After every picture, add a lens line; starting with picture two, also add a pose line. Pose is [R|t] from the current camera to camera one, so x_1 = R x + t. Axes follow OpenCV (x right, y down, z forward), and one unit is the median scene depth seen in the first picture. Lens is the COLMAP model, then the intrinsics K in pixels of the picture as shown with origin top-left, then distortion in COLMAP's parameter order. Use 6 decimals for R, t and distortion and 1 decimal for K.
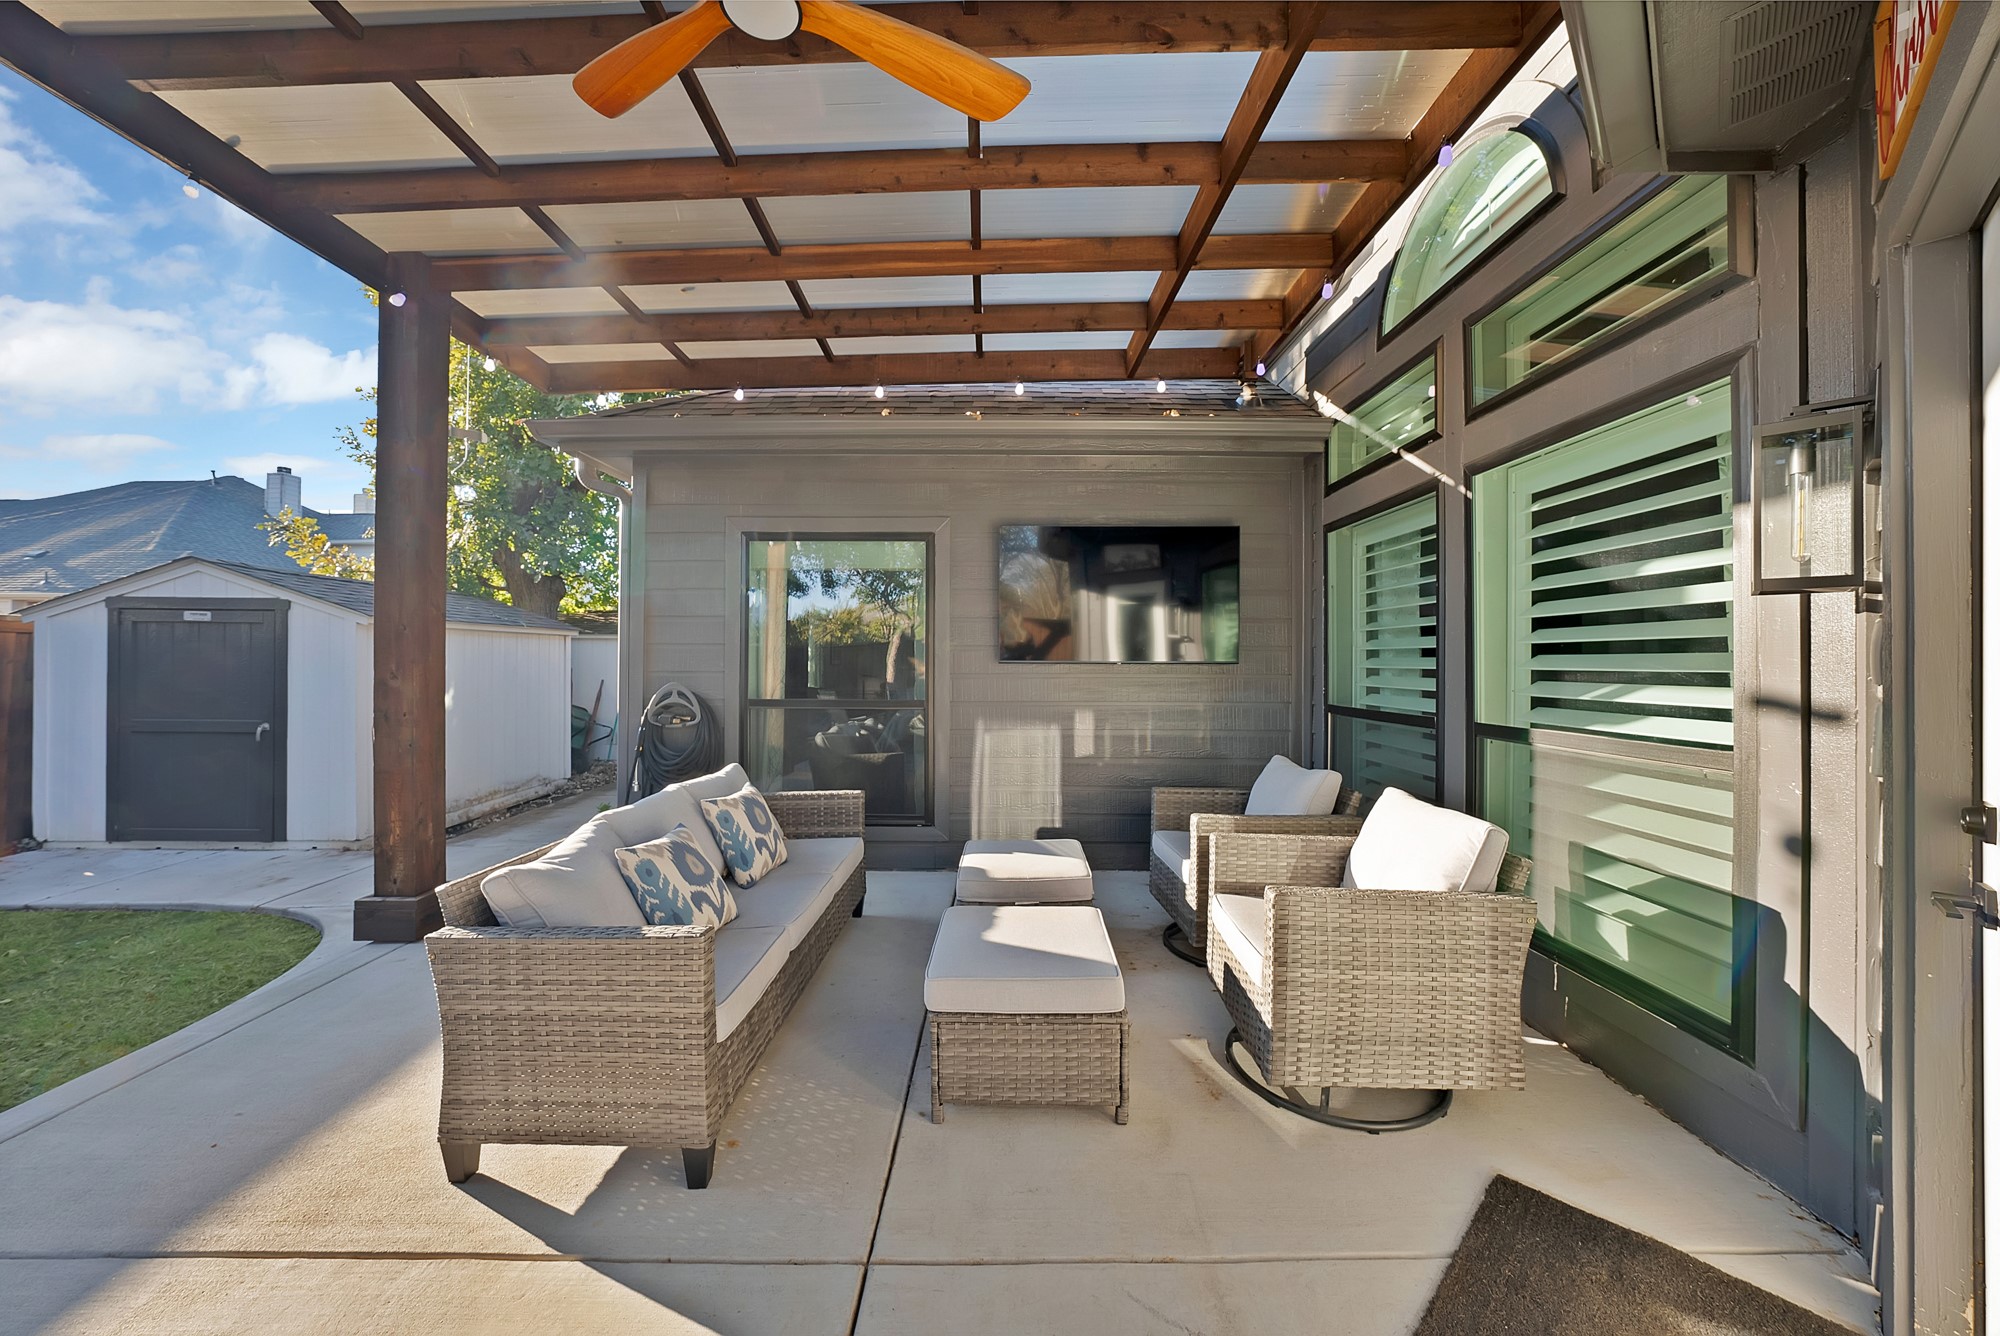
lens RADIAL K [[717.3, 0, 1001.8], [0, 717.3, 673.2], [0, 0, 1]] dist [-0.030882, 0.005491]
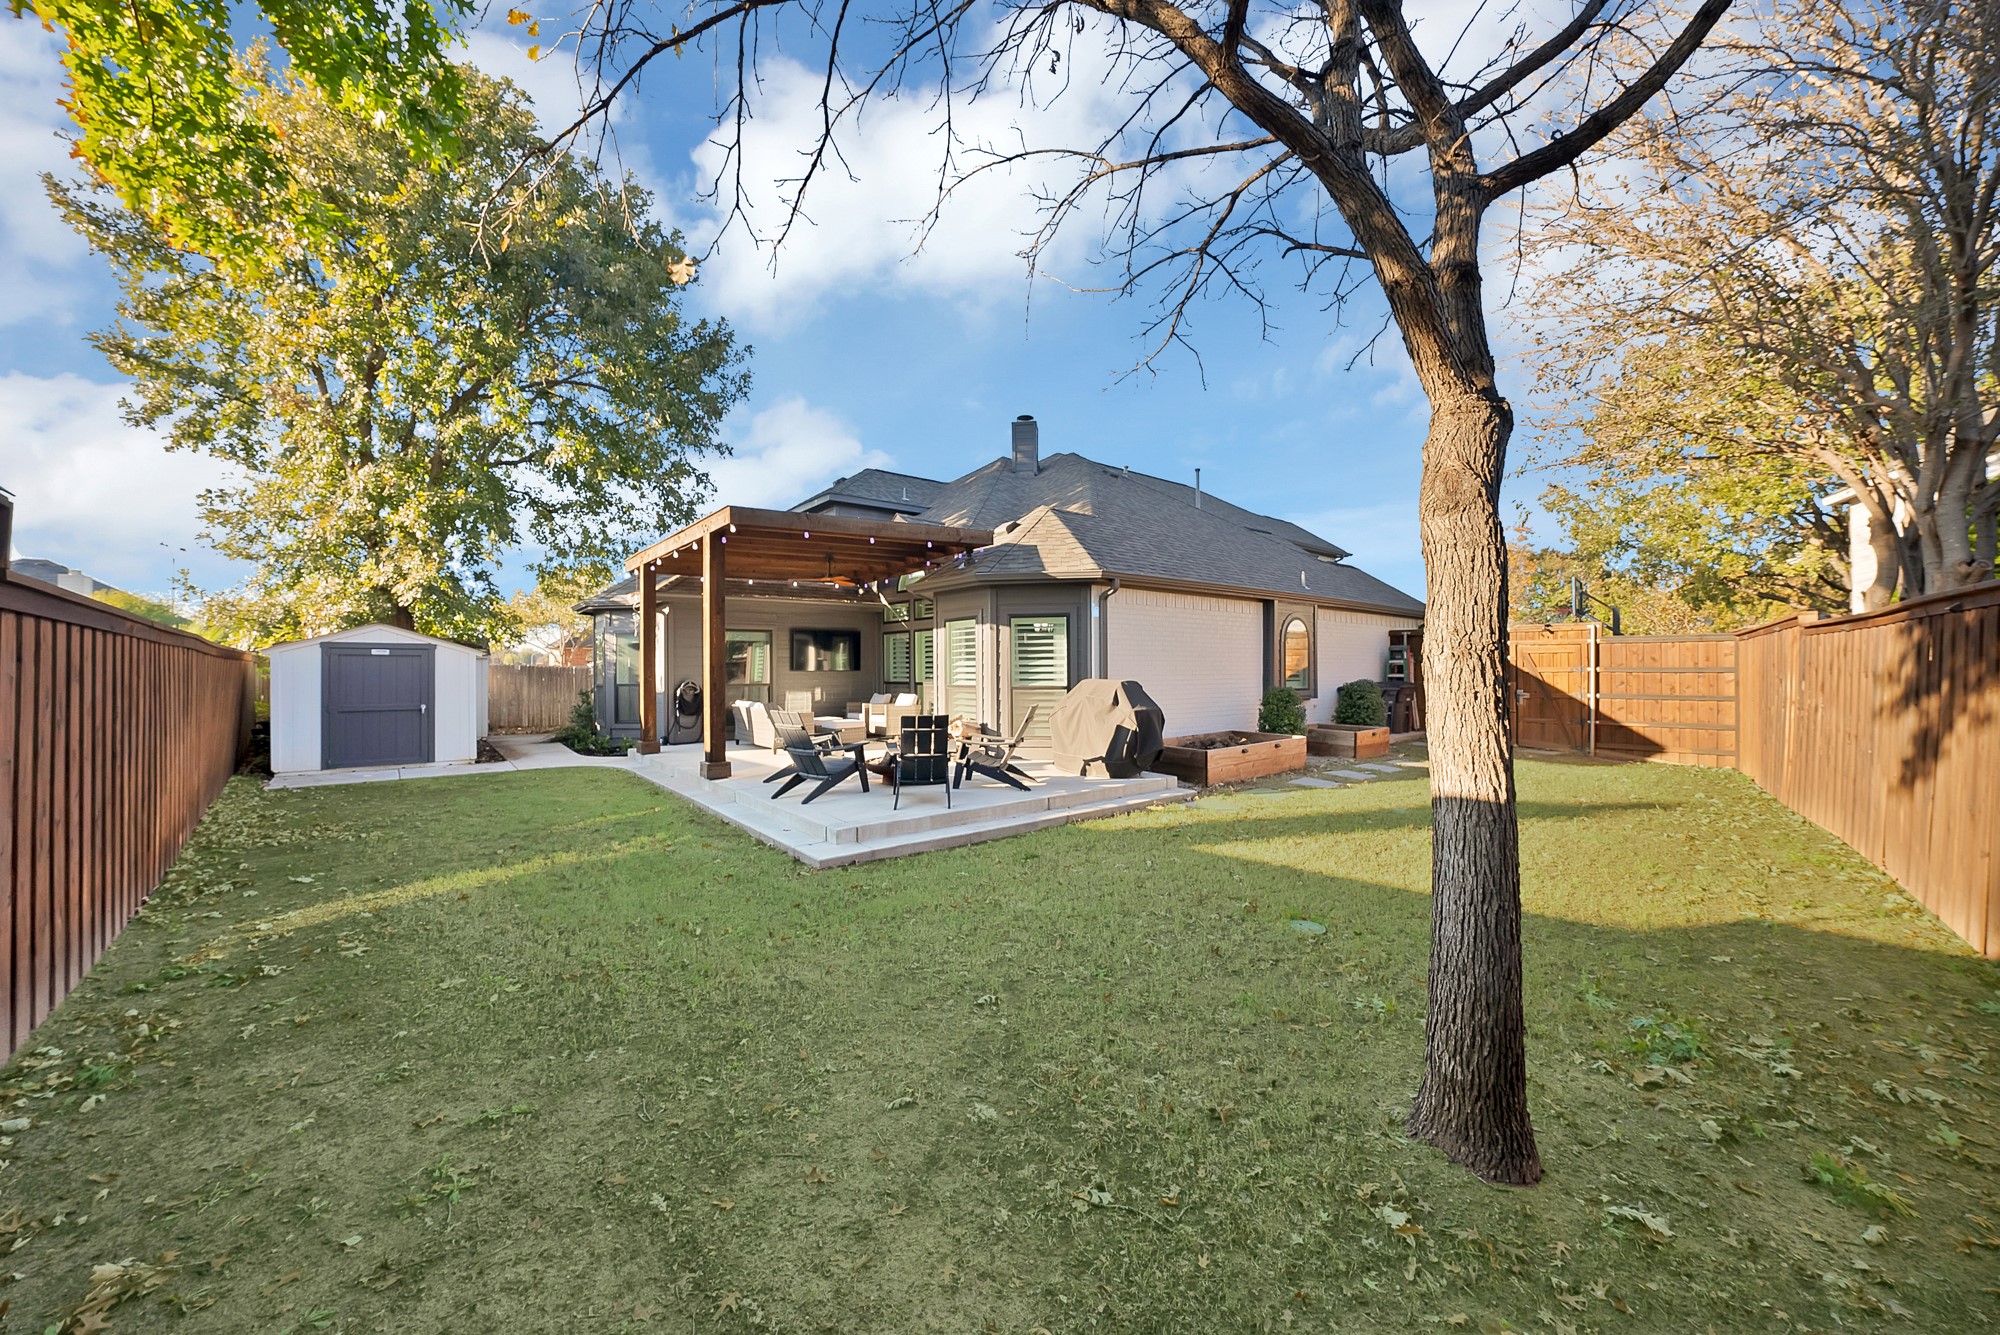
lens RADIAL K [[717.3, 0, 1001.8], [0, 717.3, 672.7], [0, 0, 1]] dist [-0.030882, 0.005491]
pose [[0.785971, -0.010875, 0.618168, -1.008262], [0.013915, 0.999903, -0.000102, 0.002269], [-0.618107, 0.008682, 0.786046, -1.700194]]
